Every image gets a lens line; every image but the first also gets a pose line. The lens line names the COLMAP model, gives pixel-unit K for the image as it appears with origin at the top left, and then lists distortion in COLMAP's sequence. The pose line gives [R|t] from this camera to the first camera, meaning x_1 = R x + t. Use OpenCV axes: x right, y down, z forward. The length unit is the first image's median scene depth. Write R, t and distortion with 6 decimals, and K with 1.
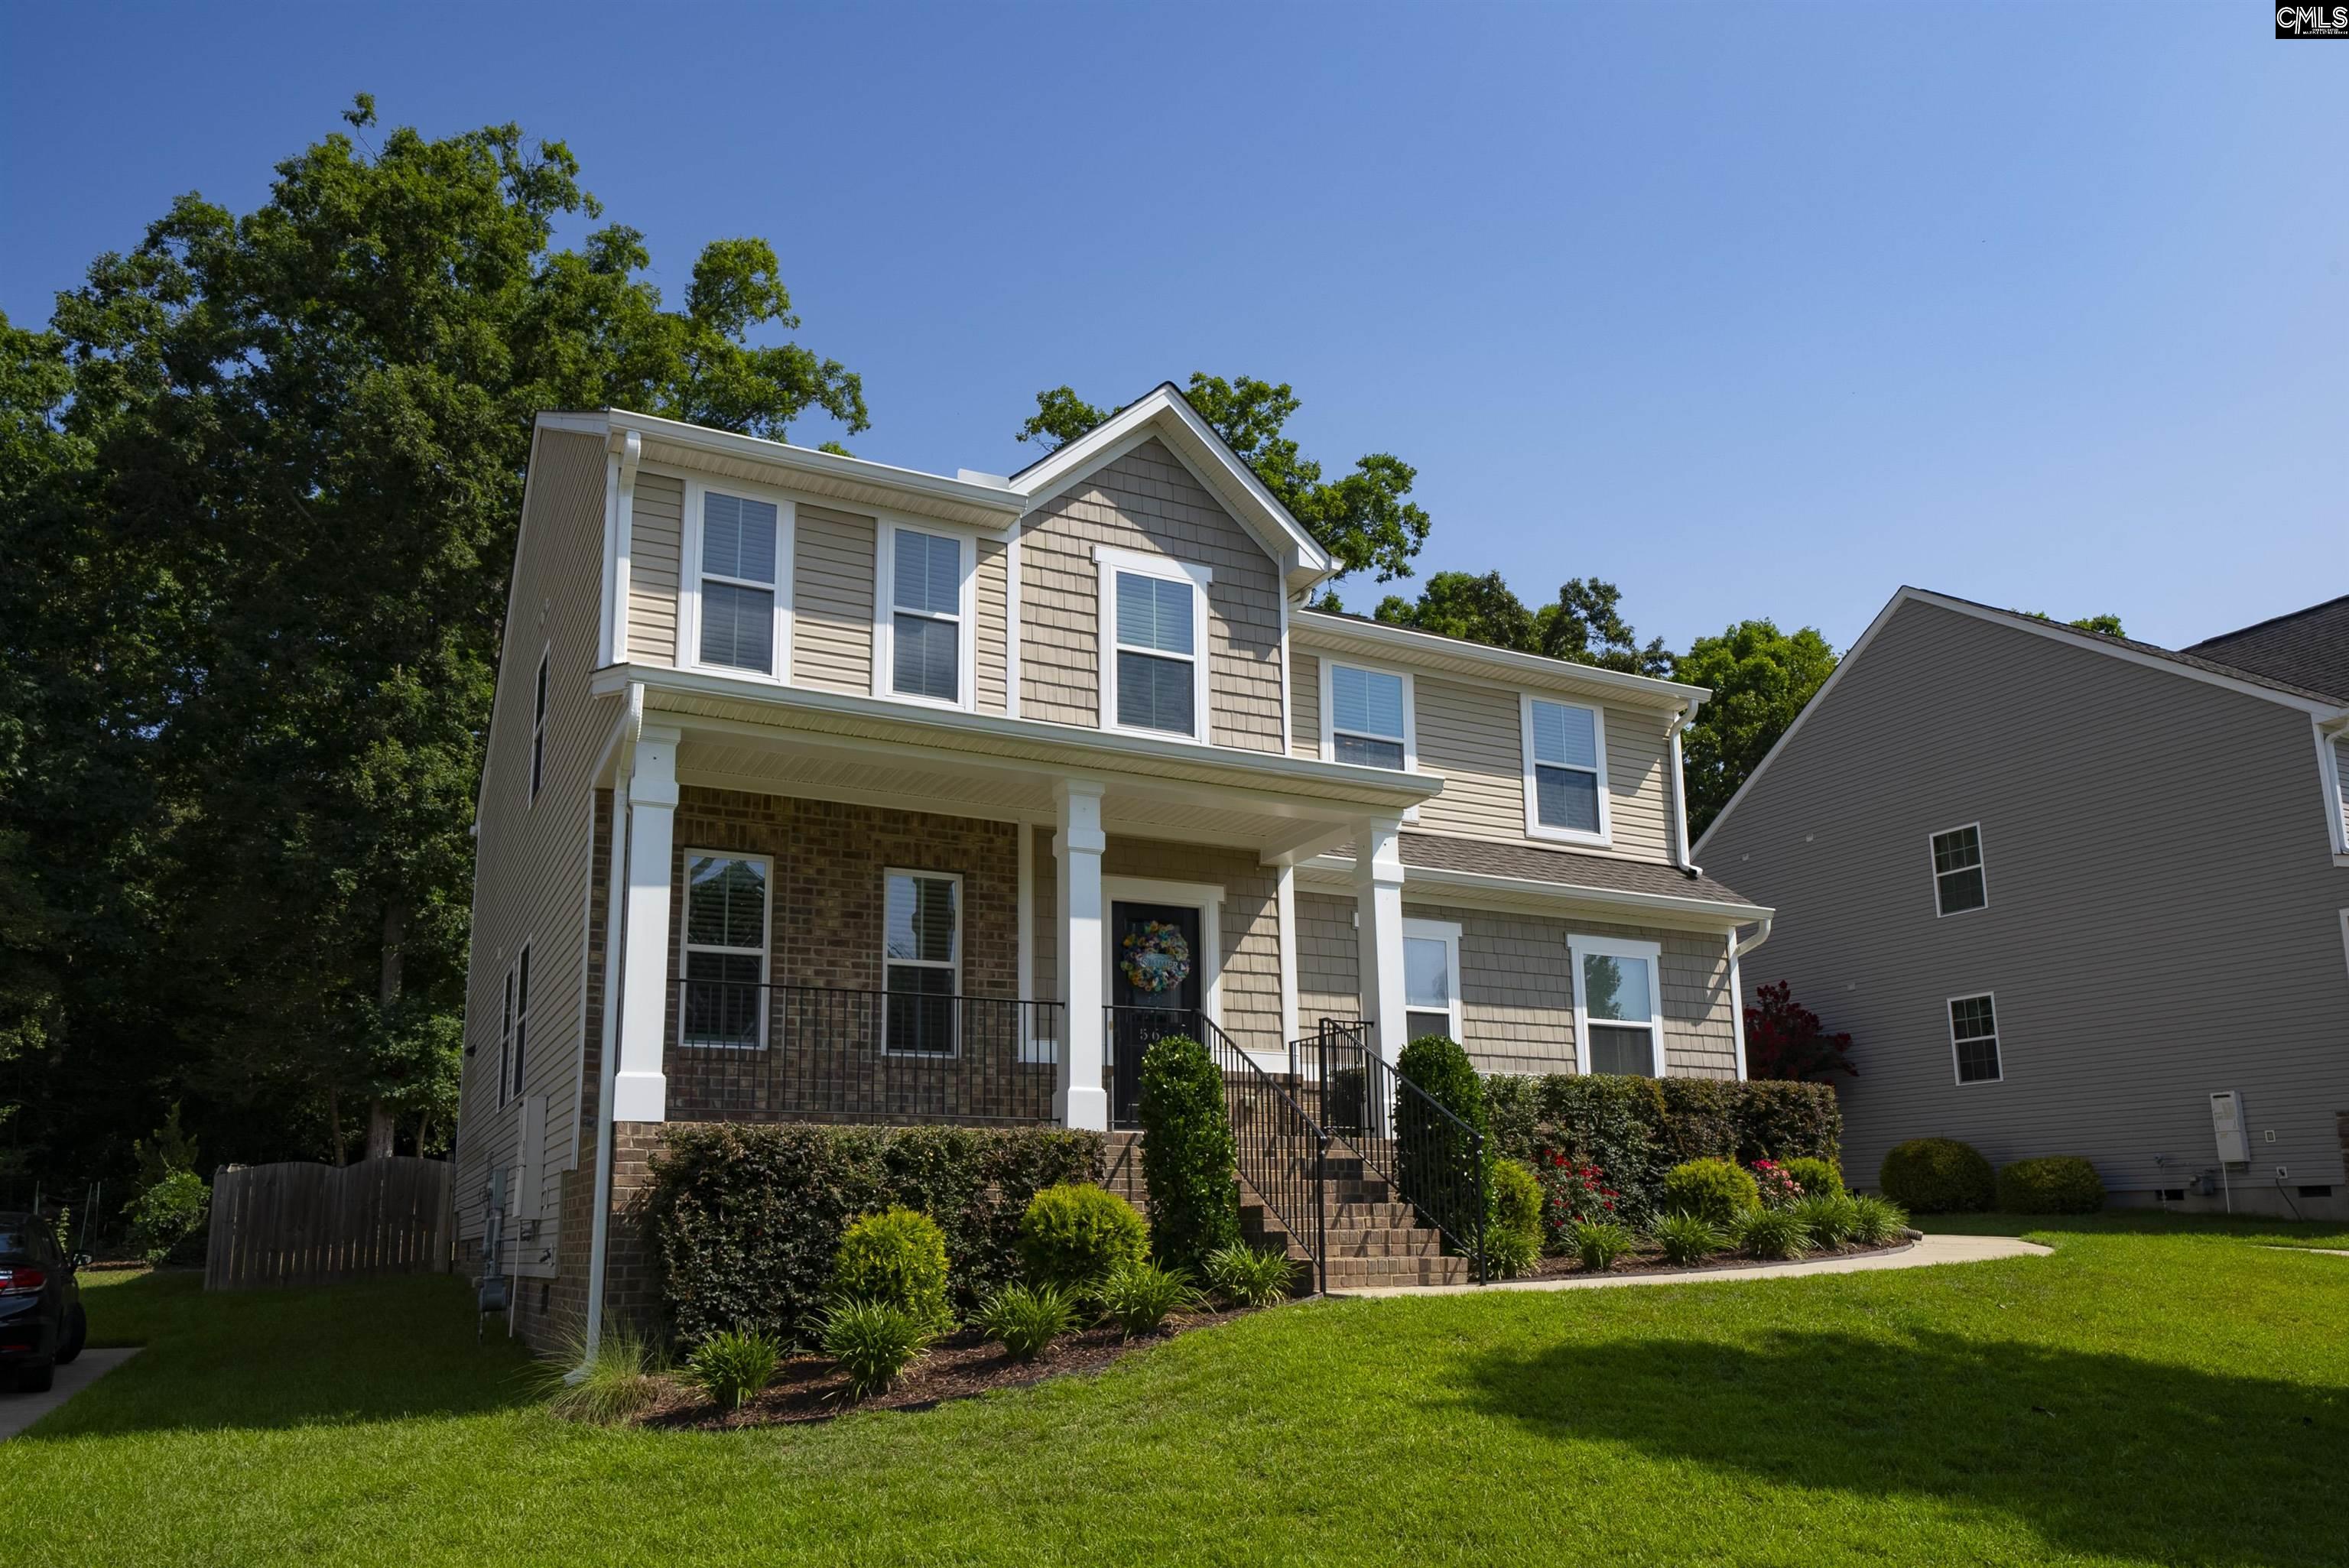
lens RADIAL K [[1650.7, 0, 1174.5], [0, 1650.7, 959.7], [0, 0, 1]] dist [0.022843, 0.001096]
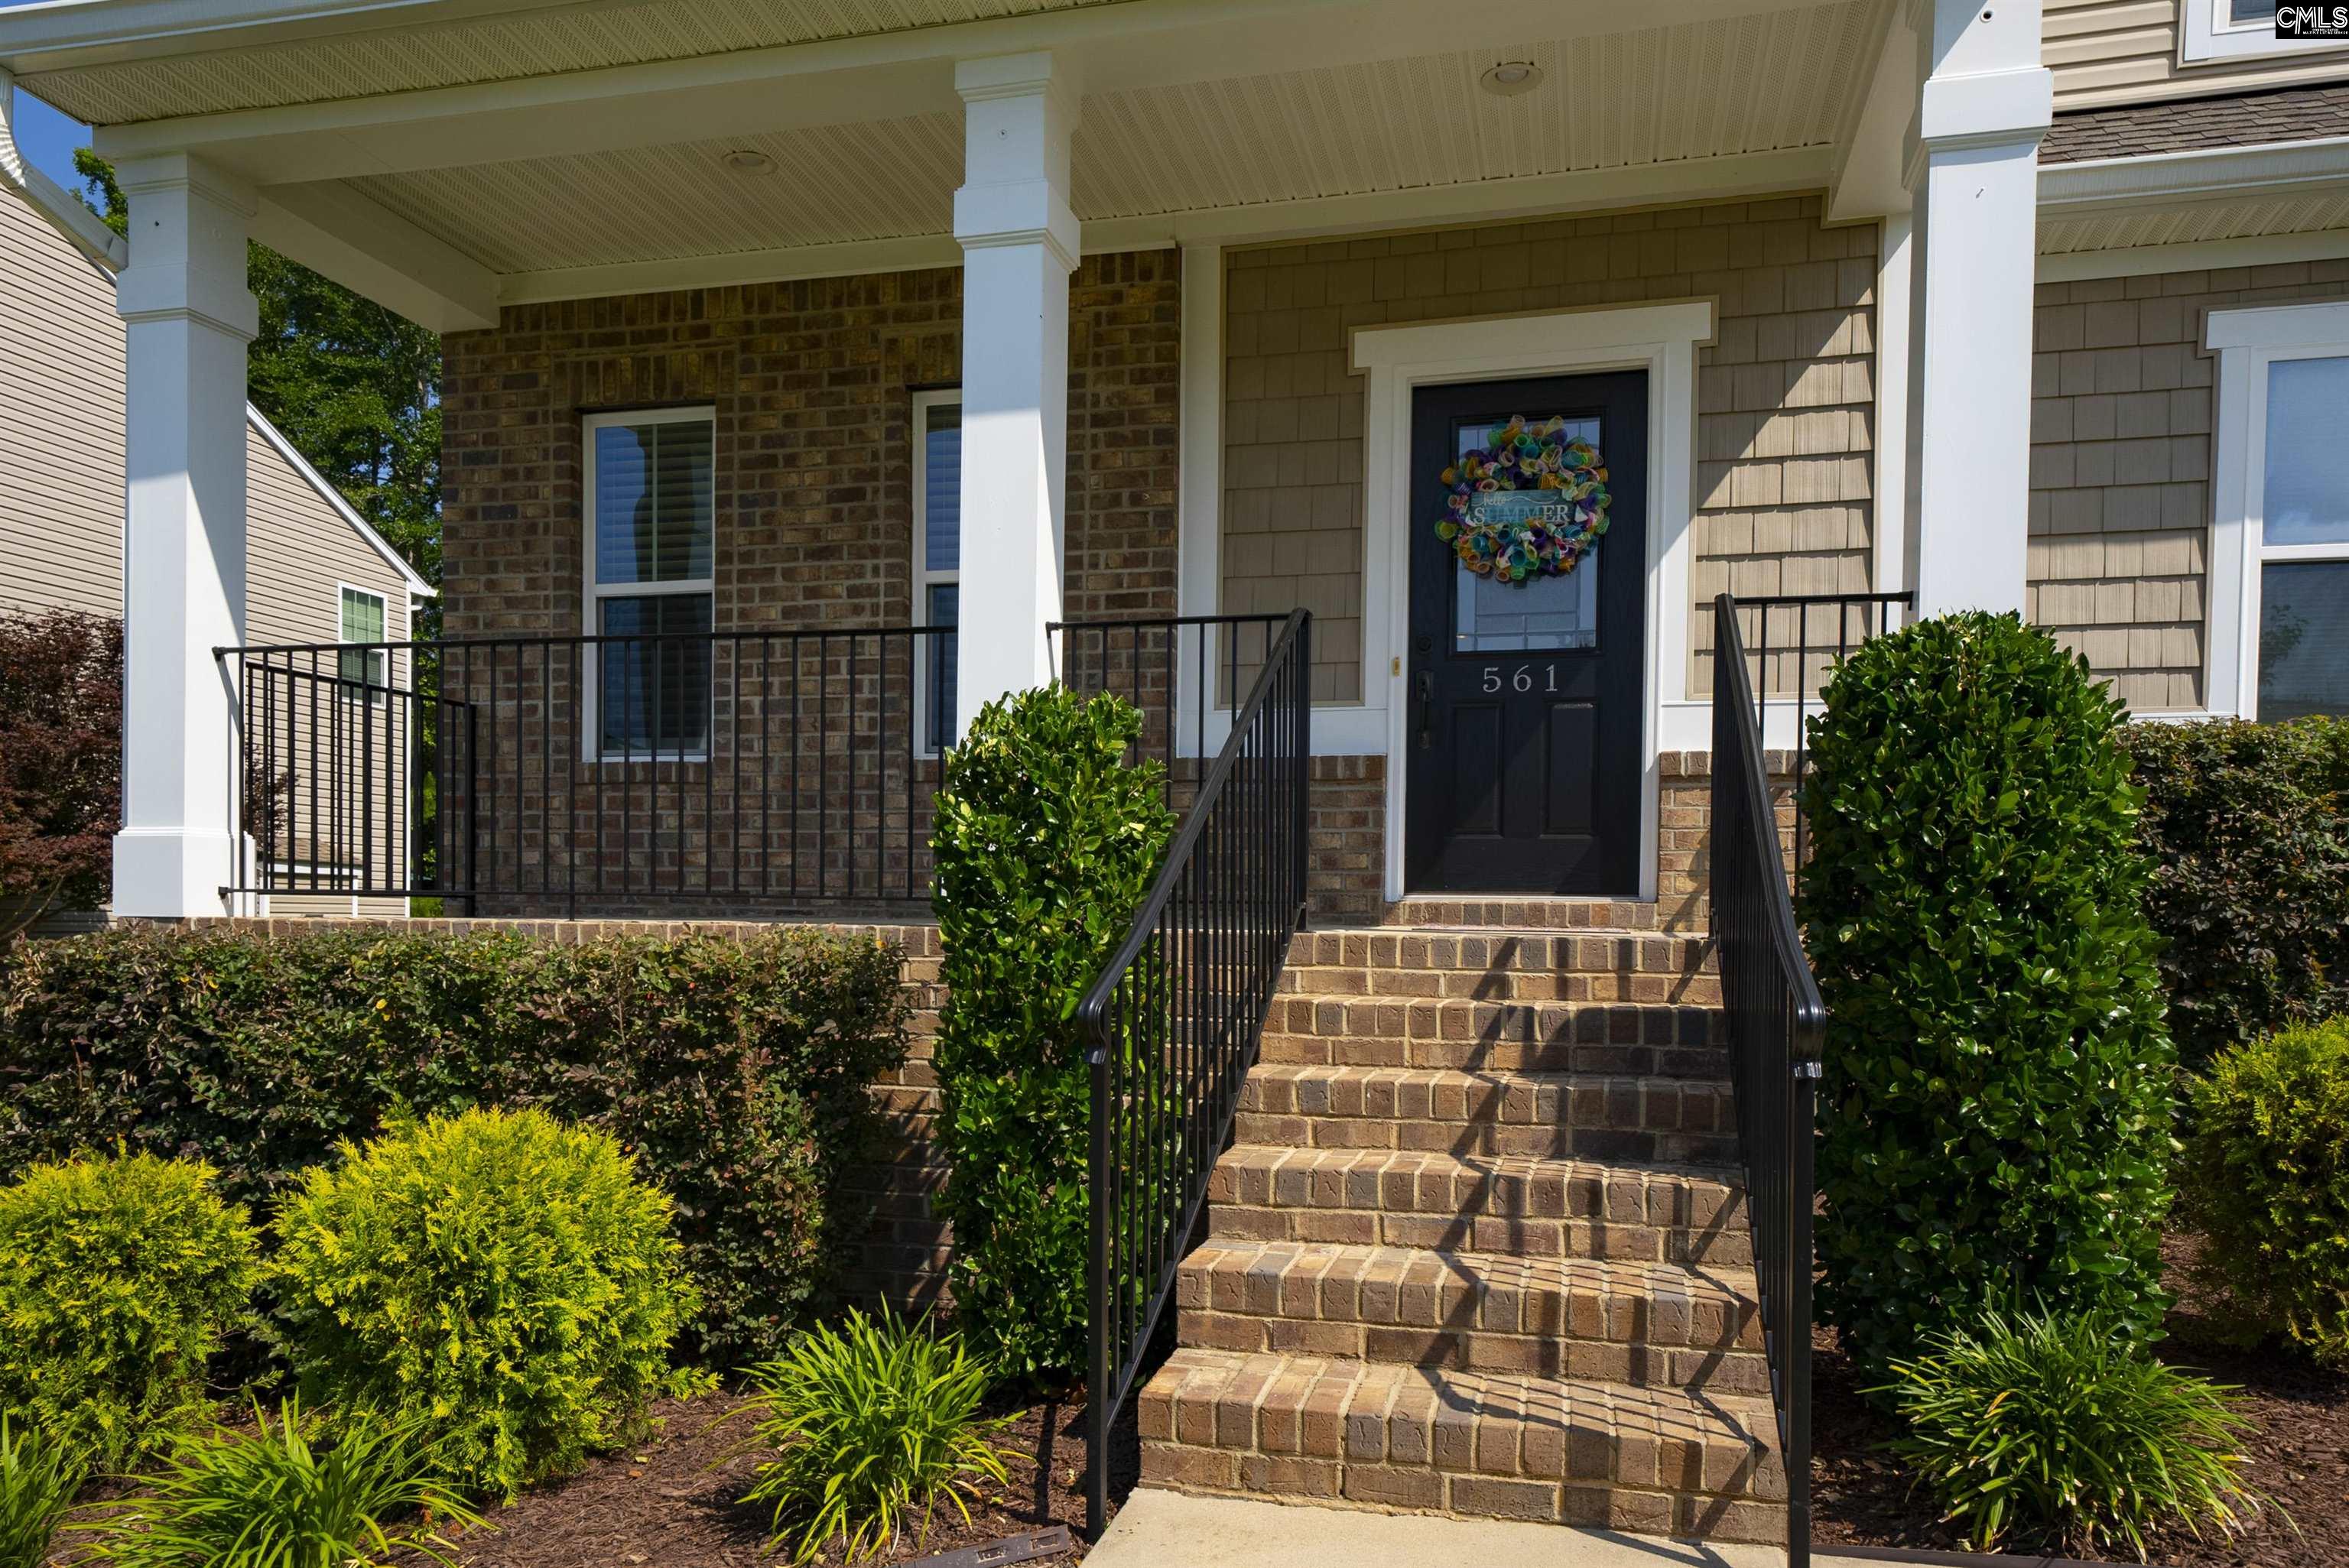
lens RADIAL K [[1650.7, 0, 1174.5], [0, 1650.7, 959.7], [0, 0, 1]] dist [0.022843, 0.001096]
pose [[0.745270, 0.036665, -0.665754, 0.235140], [0.091341, 0.983459, 0.156413, 0.044681], [0.660477, -0.177381, 0.729594, 0.640518]]
